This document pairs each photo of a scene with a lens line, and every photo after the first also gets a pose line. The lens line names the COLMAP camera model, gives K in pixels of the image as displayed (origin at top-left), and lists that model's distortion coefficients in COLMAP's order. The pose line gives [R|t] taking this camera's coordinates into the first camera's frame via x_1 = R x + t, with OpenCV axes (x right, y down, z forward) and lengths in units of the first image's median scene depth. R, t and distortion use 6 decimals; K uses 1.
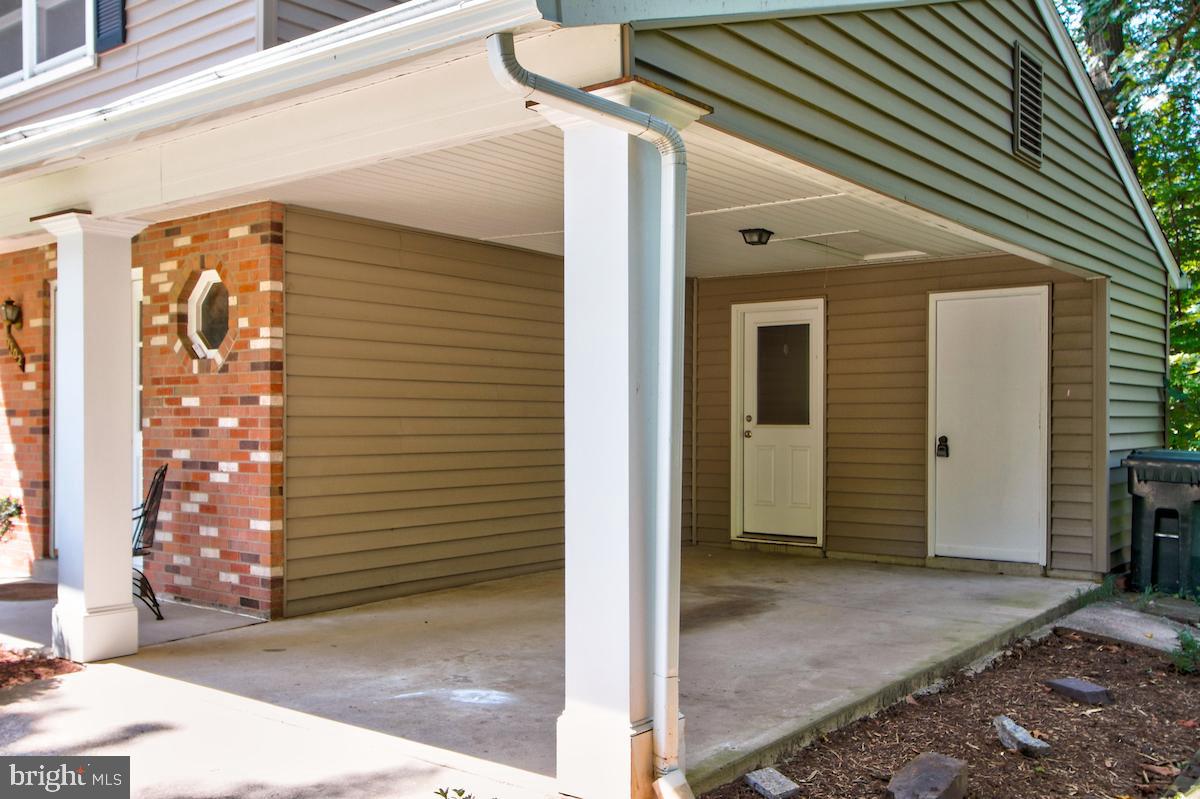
lens RADIAL K [[1120.9, 0, 600.8], [0, 1120.9, 406.8], [0, 0, 1]] dist [0.034995, 0.000000]
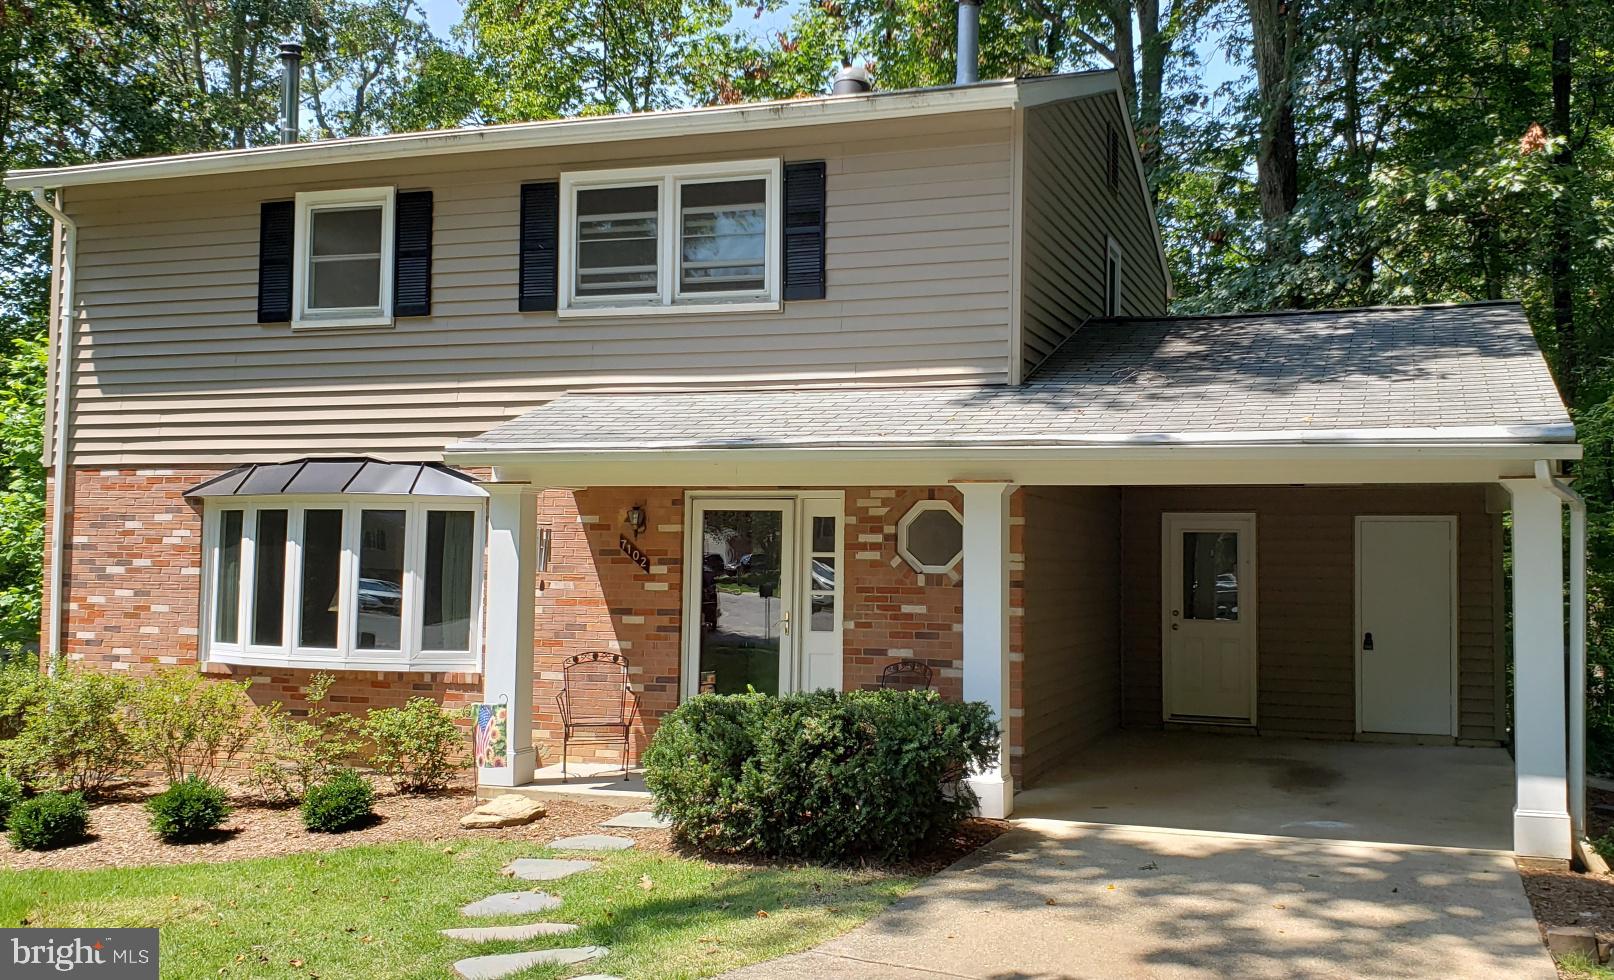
lens RADIAL K [[1638.0, 0, 840.1], [0, 1638.0, 452.2], [0, 0, 1]] dist [0.087546, 0.000000]
pose [[0.943951, 0.033745, 0.328355, -0.955313], [-0.015493, 0.998194, -0.058047, -0.064783], [-0.329721, 0.049706, 0.942769, -0.594363]]
